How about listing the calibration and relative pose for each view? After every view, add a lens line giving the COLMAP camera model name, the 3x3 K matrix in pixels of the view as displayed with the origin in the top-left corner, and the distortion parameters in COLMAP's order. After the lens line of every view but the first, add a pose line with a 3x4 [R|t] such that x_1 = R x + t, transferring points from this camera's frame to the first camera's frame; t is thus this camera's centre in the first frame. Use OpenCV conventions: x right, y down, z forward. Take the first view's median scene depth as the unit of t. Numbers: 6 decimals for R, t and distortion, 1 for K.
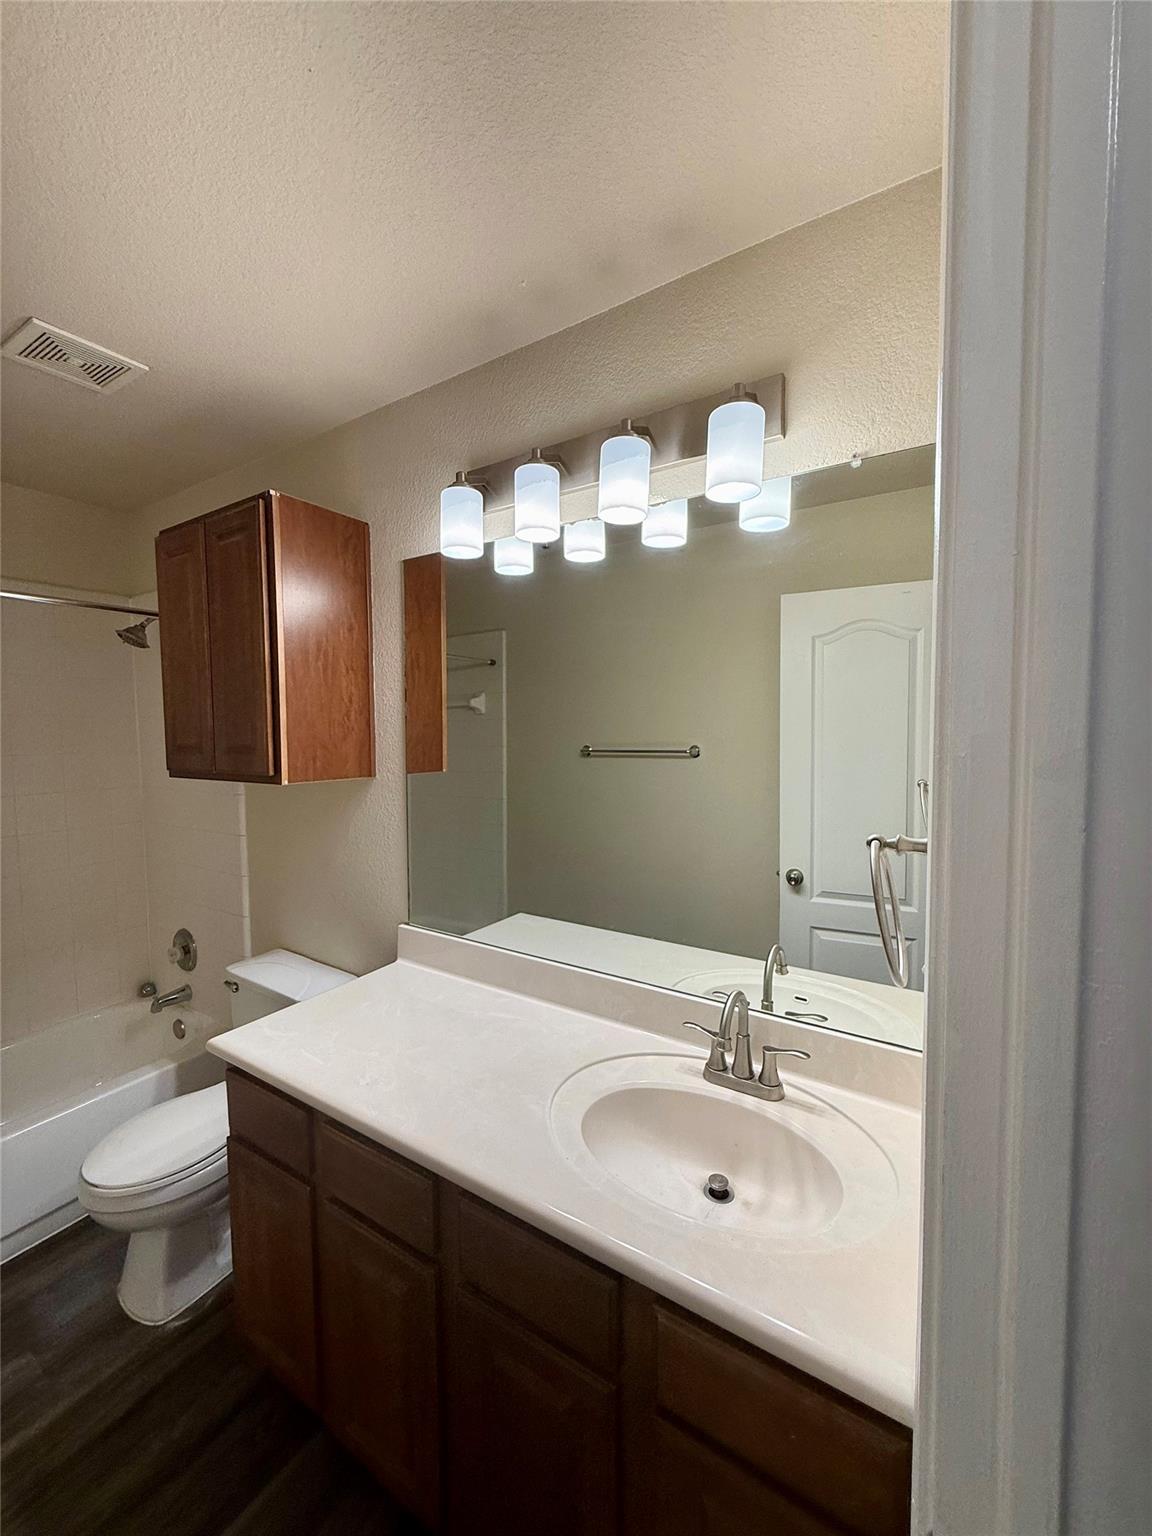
lens RADIAL K [[611.1, 0, 575.1], [0, 611.1, 763.8], [0, 0, 1]] dist [0.000385, -0.000064]
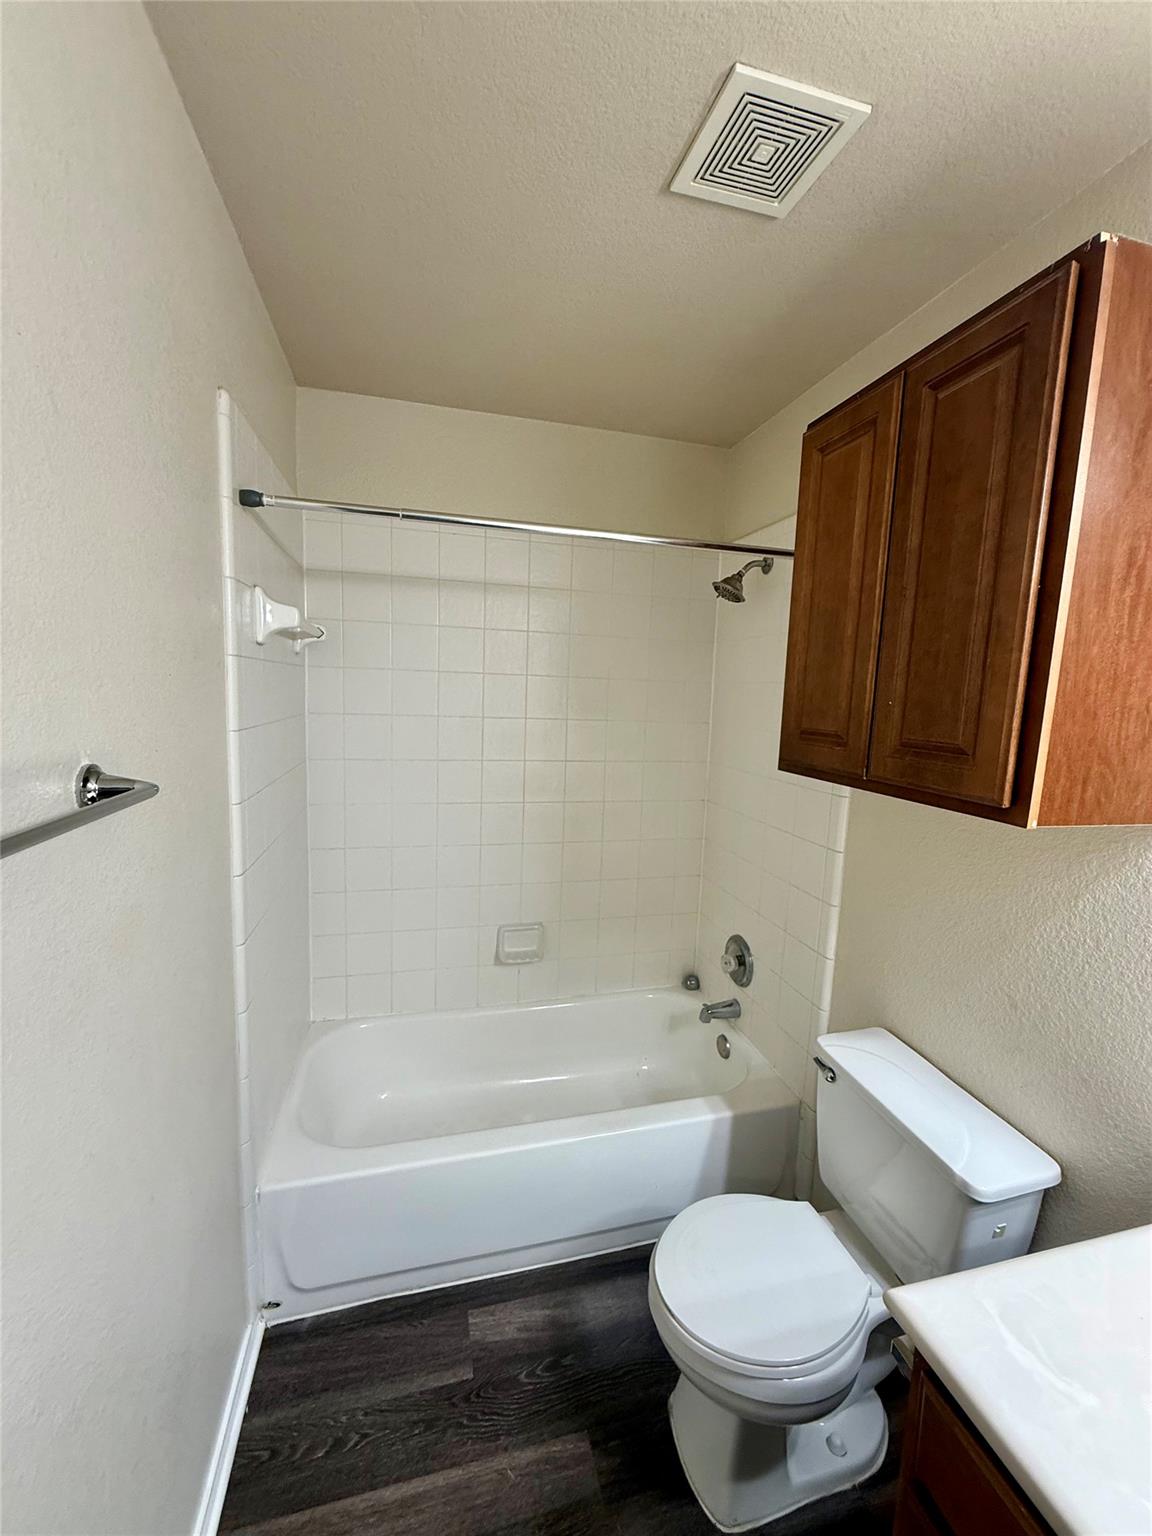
lens RADIAL K [[611.1, 0, 575.1], [0, 611.1, 763.8], [0, 0, 1]] dist [0.000385, -0.000064]
pose [[0.731288, 0.119129, -0.671585, -0.364487], [-0.083433, 0.992859, 0.085269, -0.029043], [0.676947, -0.006324, 0.736005, 0.301876]]
